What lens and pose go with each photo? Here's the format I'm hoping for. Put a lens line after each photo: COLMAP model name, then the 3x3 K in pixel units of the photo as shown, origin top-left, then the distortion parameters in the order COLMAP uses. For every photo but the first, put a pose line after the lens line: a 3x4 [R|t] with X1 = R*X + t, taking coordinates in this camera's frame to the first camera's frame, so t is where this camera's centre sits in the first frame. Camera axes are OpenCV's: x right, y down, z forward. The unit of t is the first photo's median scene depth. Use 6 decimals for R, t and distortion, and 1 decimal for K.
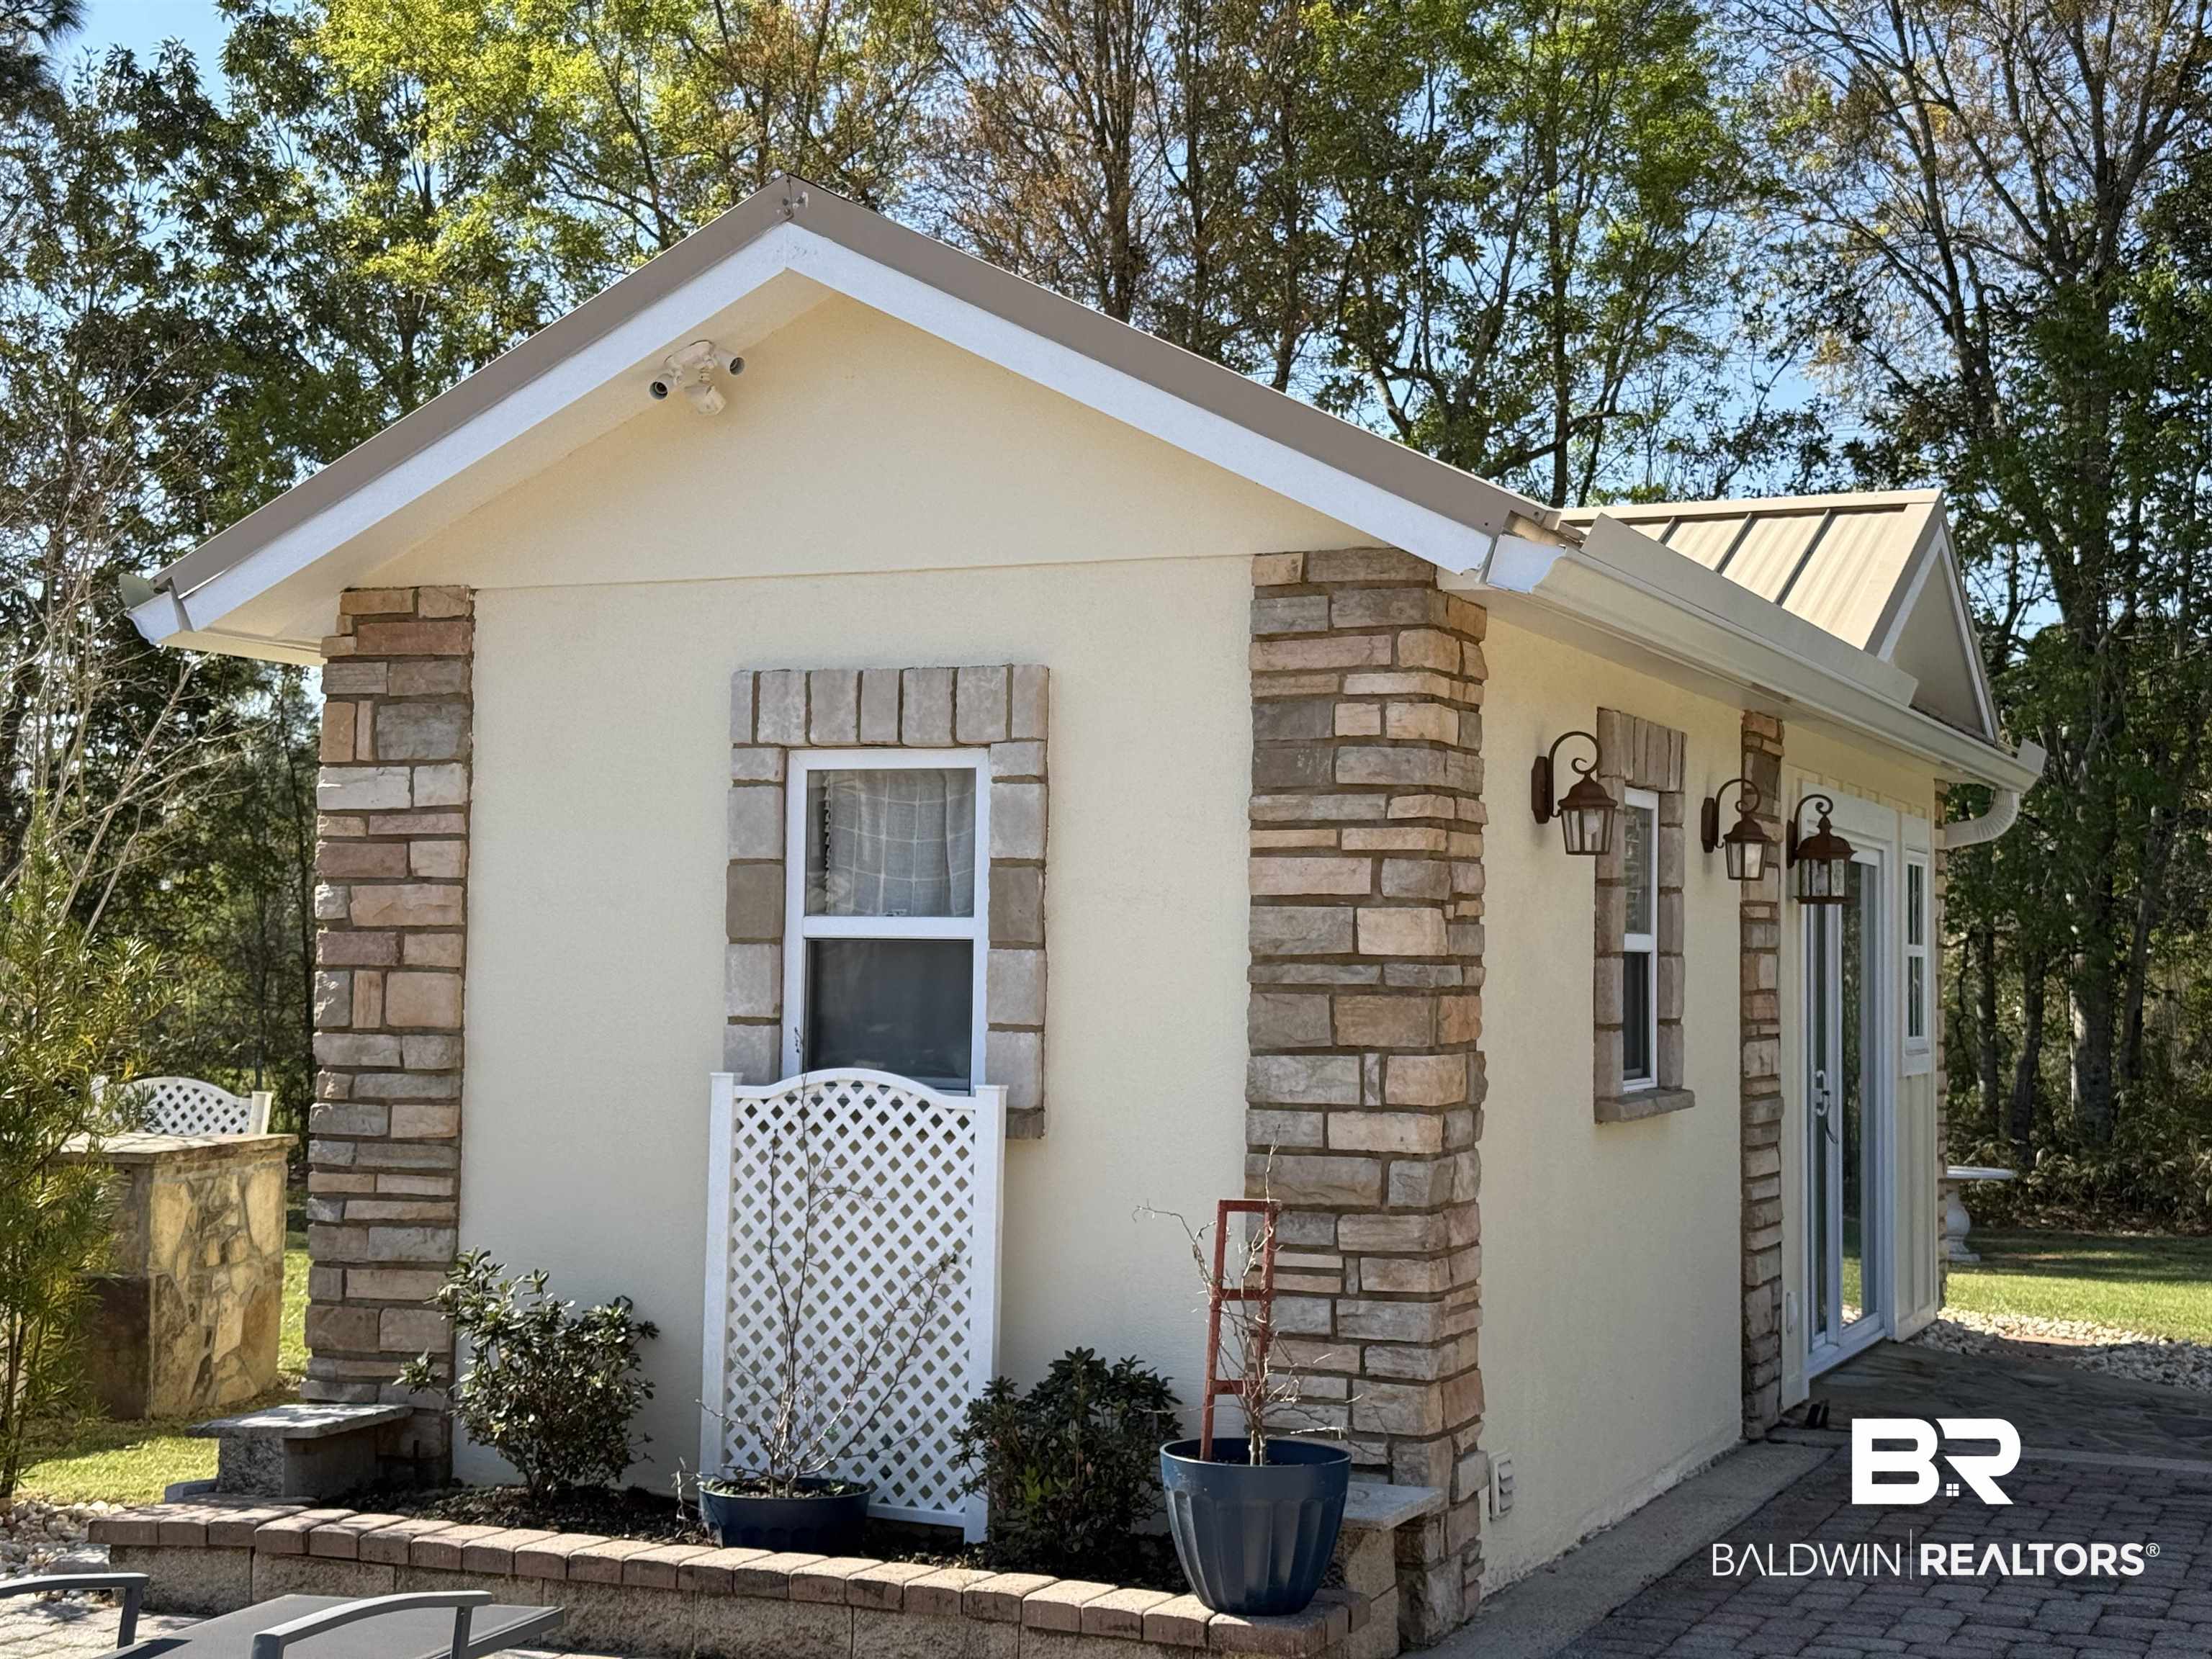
lens RADIAL K [[3064.0, 0, 1106.0], [0, 3064.0, 829.5], [0, 0, 1]] dist [0.159055, 0.002996]
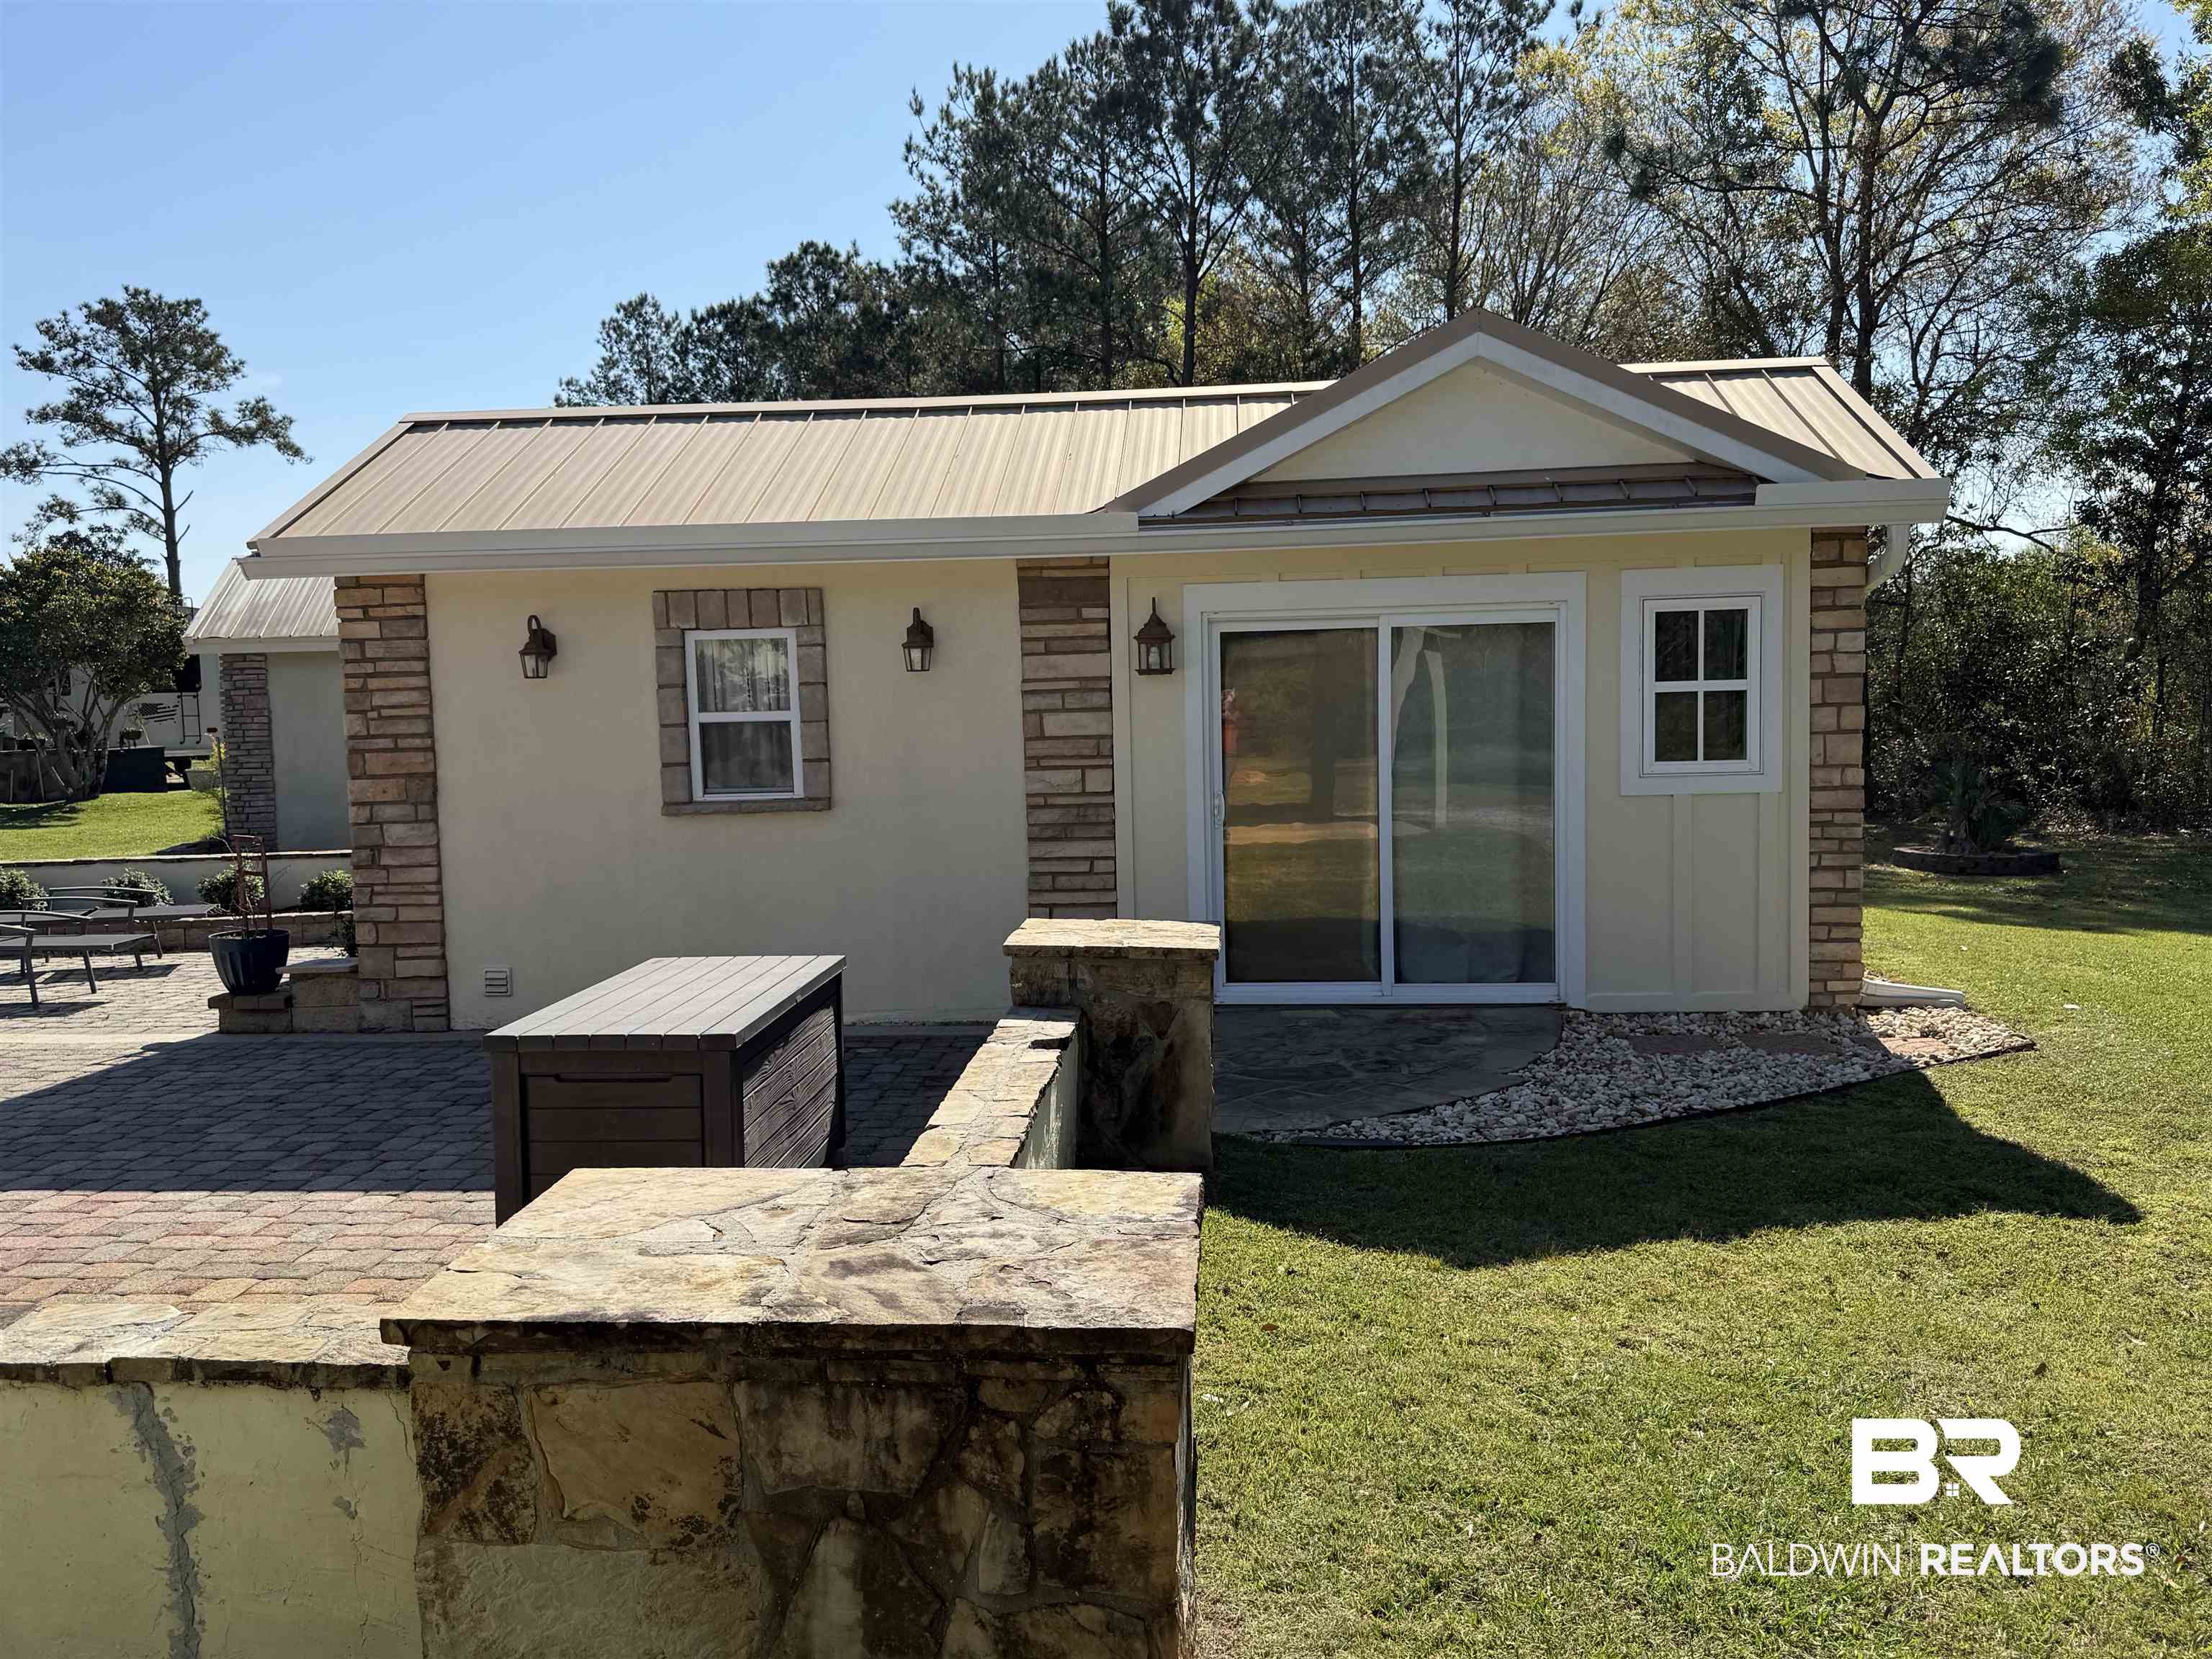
lens RADIAL K [[1818.1, 0, 1100.6], [0, 1818.1, 835.4], [0, 0, 1]] dist [0.073874, -0.125540]
pose [[0.326618, 0.045305, -0.944070, 1.436872], [0.072033, 0.994752, 0.072659, 0.051471], [0.942407, -0.091736, 0.321641, 0.995126]]
